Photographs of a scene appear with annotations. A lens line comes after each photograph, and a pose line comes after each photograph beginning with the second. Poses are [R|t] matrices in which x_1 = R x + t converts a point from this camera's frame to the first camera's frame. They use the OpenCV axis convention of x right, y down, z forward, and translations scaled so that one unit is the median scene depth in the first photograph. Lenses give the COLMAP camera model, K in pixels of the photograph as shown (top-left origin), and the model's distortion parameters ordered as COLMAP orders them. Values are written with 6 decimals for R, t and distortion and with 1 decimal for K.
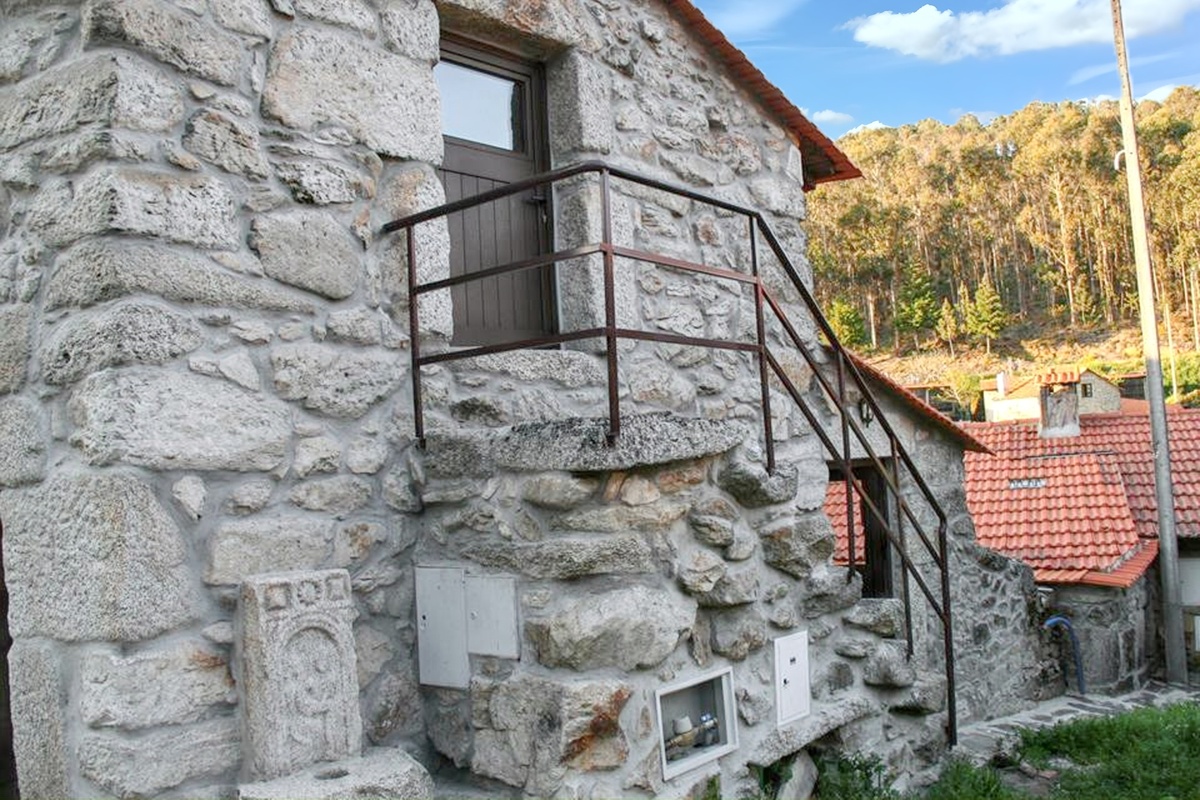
lens RADIAL K [[1005.2, 0, 600.0], [0, 1005.2, 400.0], [0, 0, 1]] dist [-0.108081, 0.005277]
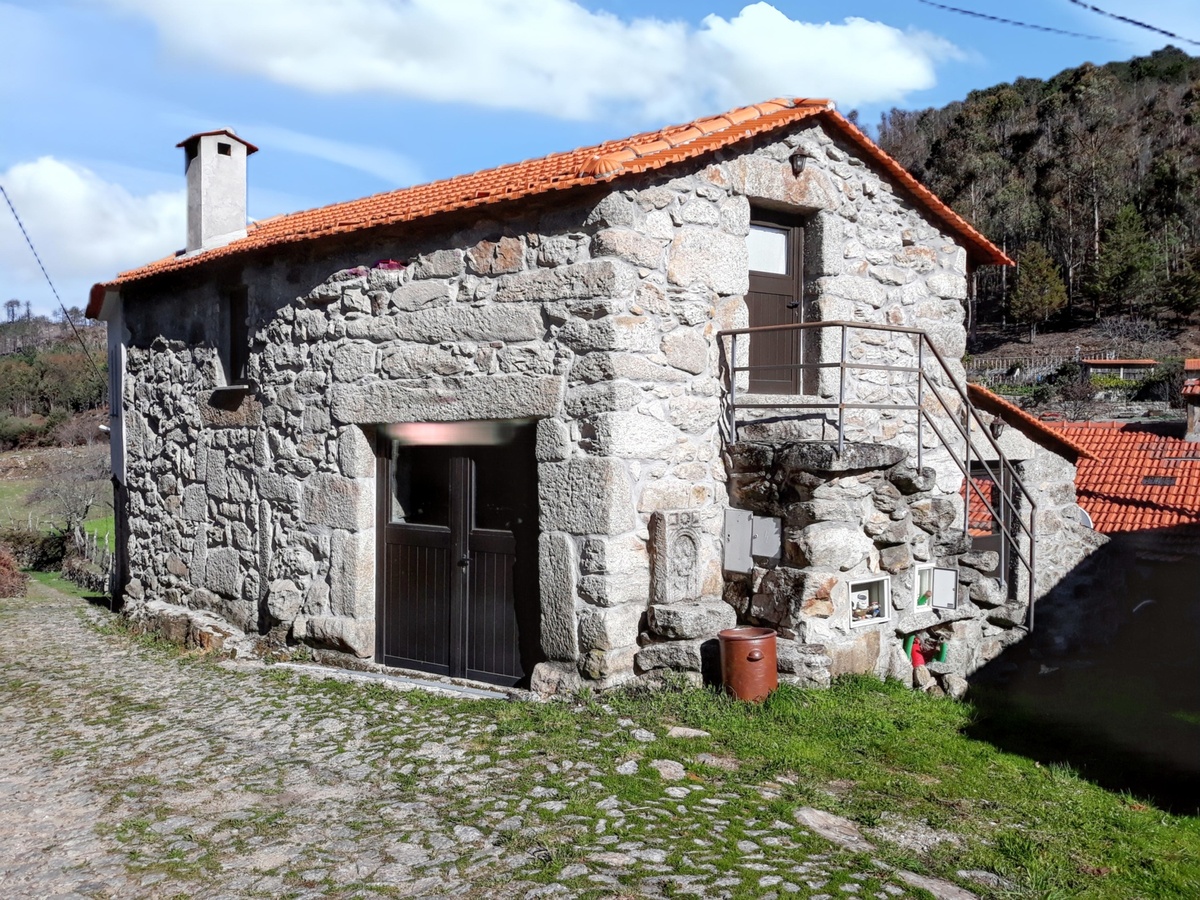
lens RADIAL K [[943.7, 0, 600.0], [0, 943.7, 450.0], [0, 0, 1]] dist [0.173696, -0.596030]
pose [[0.982807, 0.068884, -0.171306, -0.115515], [-0.051401, 0.993198, 0.104483, -0.131572], [0.177338, -0.093881, 0.979662, -0.859796]]
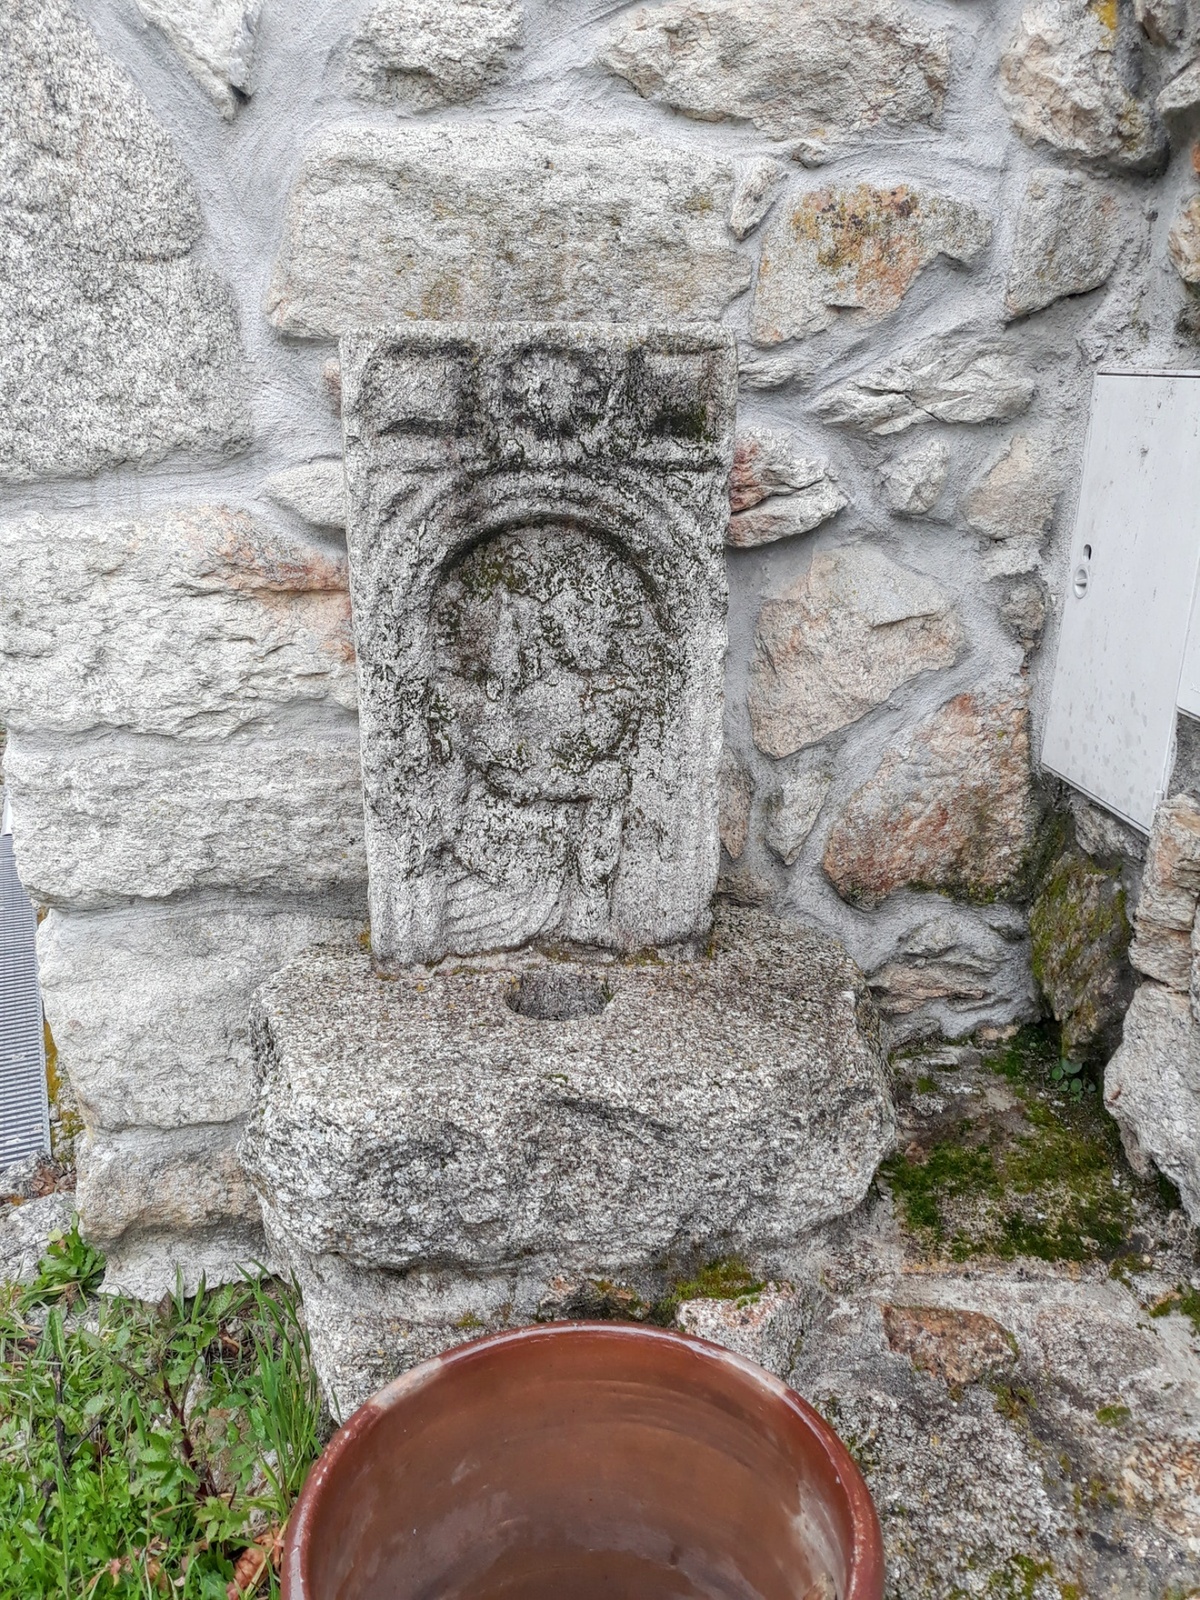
lens RADIAL K [[1320.4, 0, 600.0], [0, 1320.4, 800.0], [0, 0, 1]] dist [0.003525, -0.002171]
pose [[0.711264, 0.274074, -0.647292, -0.006056], [0.006307, 0.918330, 0.395766, 0.130216], [0.702897, -0.285576, 0.651446, 0.622685]]
